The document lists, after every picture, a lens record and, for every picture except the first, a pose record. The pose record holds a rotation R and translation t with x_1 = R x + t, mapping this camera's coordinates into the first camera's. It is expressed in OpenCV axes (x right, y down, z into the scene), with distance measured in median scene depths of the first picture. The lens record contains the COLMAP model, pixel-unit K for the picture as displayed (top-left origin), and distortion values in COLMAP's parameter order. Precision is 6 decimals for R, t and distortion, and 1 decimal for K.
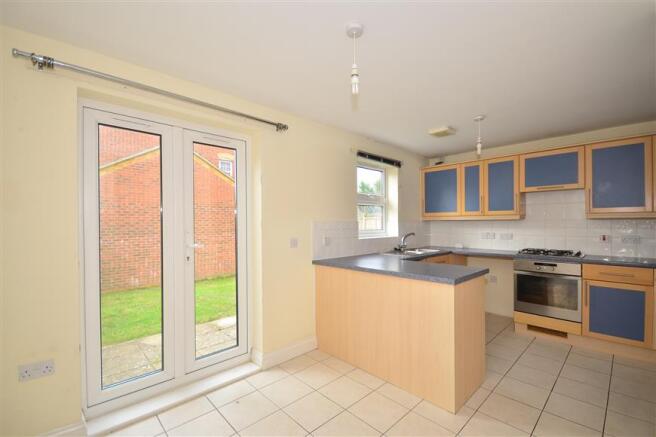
lens RADIAL K [[284.6, 0, 332.3], [0, 284.6, 224.1], [0, 0, 1]] dist [-0.008867, -0.000331]
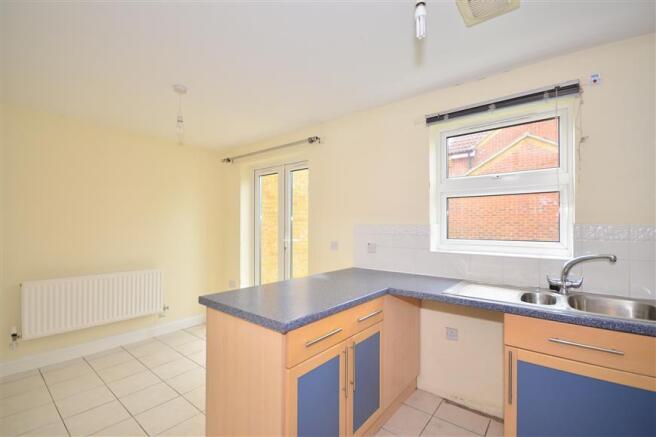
lens RADIAL K [[289.3, 0, 334.3], [0, 289.3, 223.2], [0, 0, 1]] dist [0.001293, 0.000061]
pose [[0.140969, -0.003171, -0.990009, 0.968657], [-0.007678, 0.999961, -0.004296, -0.010627], [0.989984, 0.008207, 0.140939, 0.937190]]
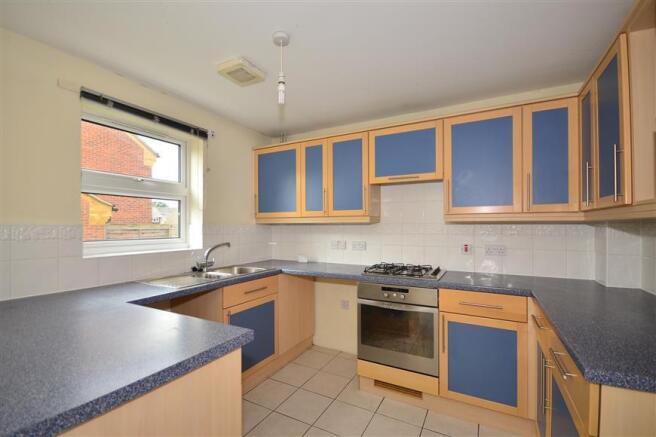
lens RADIAL K [[289.3, 0, 334.3], [0, 289.3, 223.2], [0, 0, 1]] dist [0.001293, 0.000061]
pose [[0.949583, 0.006042, 0.313458, 0.356591], [-0.001654, 0.999897, -0.014261, -0.004869], [-0.313512, 0.013023, 0.949495, 0.347970]]
